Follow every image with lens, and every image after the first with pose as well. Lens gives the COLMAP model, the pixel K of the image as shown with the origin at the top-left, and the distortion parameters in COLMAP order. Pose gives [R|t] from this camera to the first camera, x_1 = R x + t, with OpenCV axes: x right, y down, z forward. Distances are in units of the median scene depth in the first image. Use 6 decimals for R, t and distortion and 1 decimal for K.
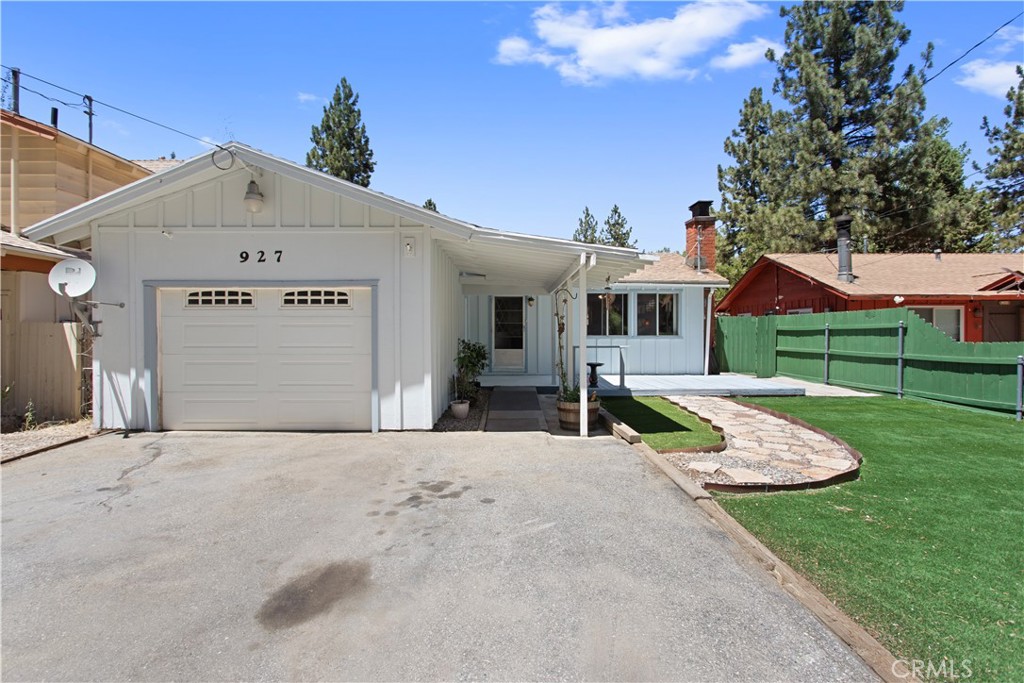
lens RADIAL K [[490.4, 0, 511.7], [0, 490.4, 338.0], [0, 0, 1]] dist [-0.003424, -0.000153]
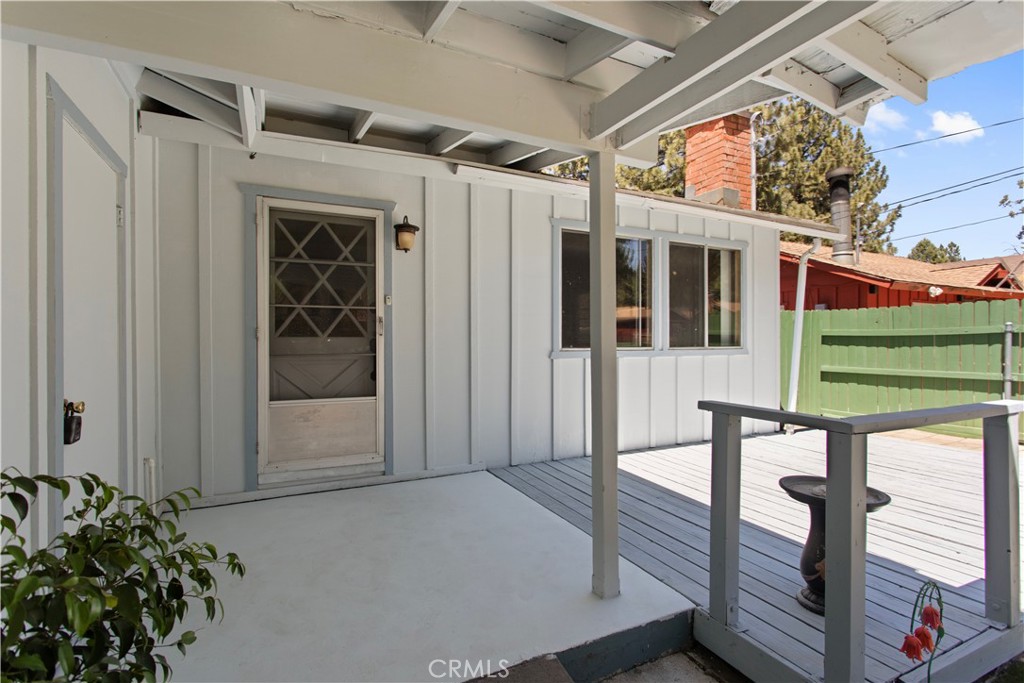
lens RADIAL K [[490.4, 0, 519.7], [0, 490.4, 341.3], [0, 0, 1]] dist [-0.003424, -0.000153]
pose [[0.893698, -0.000965, 0.448668, -0.029816], [0.004426, 0.999968, -0.006666, -0.007502], [-0.448647, 0.007943, 0.893674, 0.658243]]
